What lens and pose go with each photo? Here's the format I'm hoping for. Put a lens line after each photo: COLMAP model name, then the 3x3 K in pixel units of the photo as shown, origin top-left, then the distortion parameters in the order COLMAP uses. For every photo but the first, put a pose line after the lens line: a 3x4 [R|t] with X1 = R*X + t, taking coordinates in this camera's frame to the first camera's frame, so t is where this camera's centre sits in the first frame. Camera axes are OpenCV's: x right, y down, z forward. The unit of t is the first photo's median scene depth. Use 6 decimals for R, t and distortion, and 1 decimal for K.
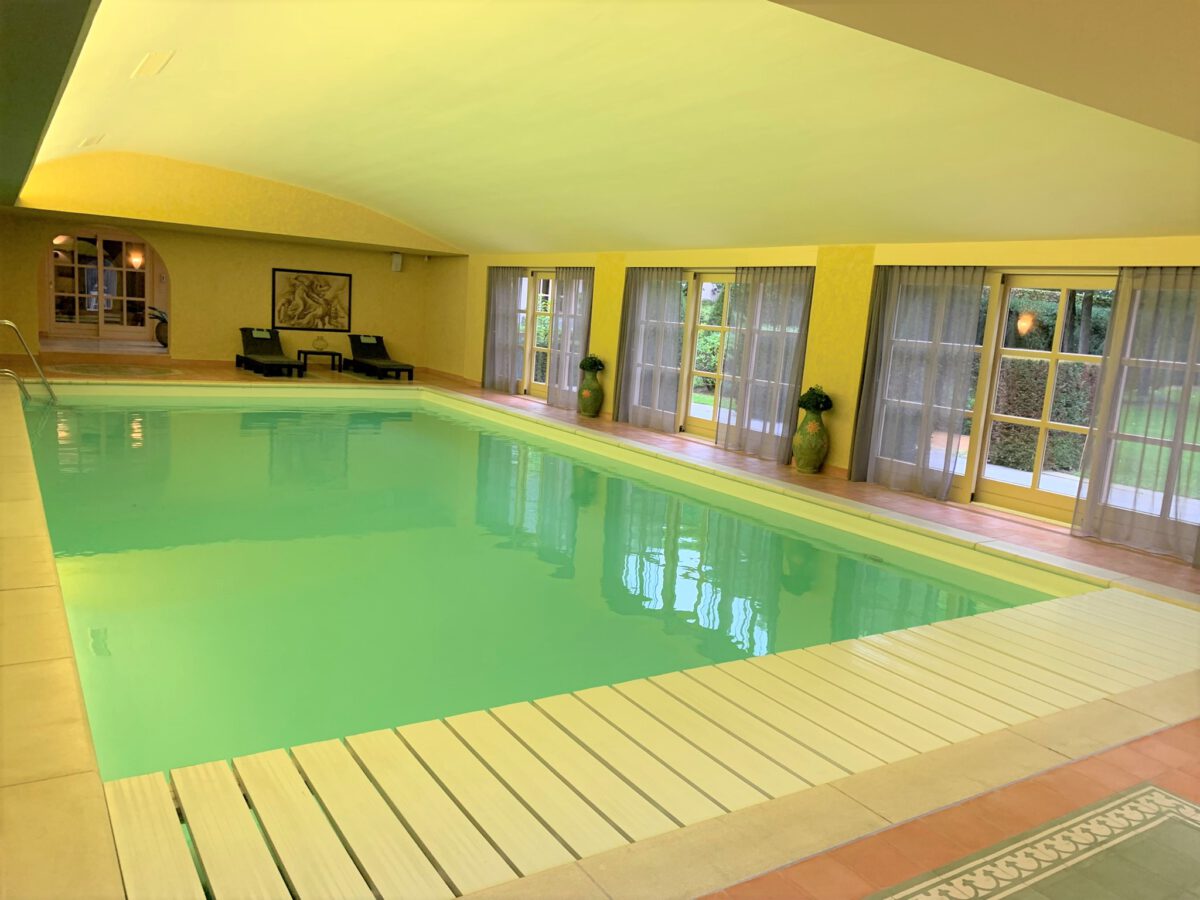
lens RADIAL K [[914.5, 0, 600.0], [0, 914.5, 450.0], [0, 0, 1]] dist [0.042995, -0.000141]
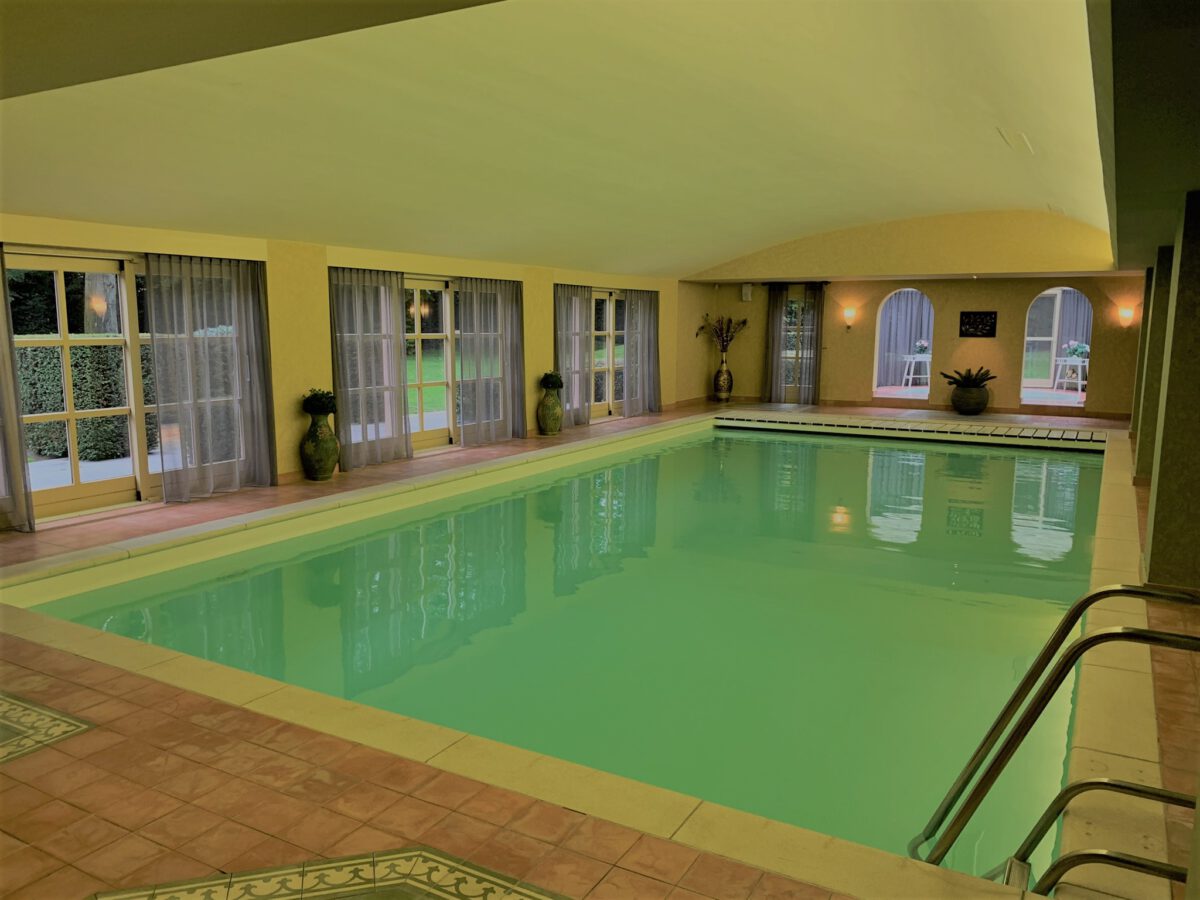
lens RADIAL K [[914.5, 0, 600.0], [0, 914.5, 450.0], [0, 0, 1]] dist [0.042995, -0.000141]
pose [[-0.460273, -0.188722, 0.867487, -0.807068], [0.104928, 0.958731, 0.264245, -0.247894], [-0.881555, 0.212649, -0.421475, 1.235108]]
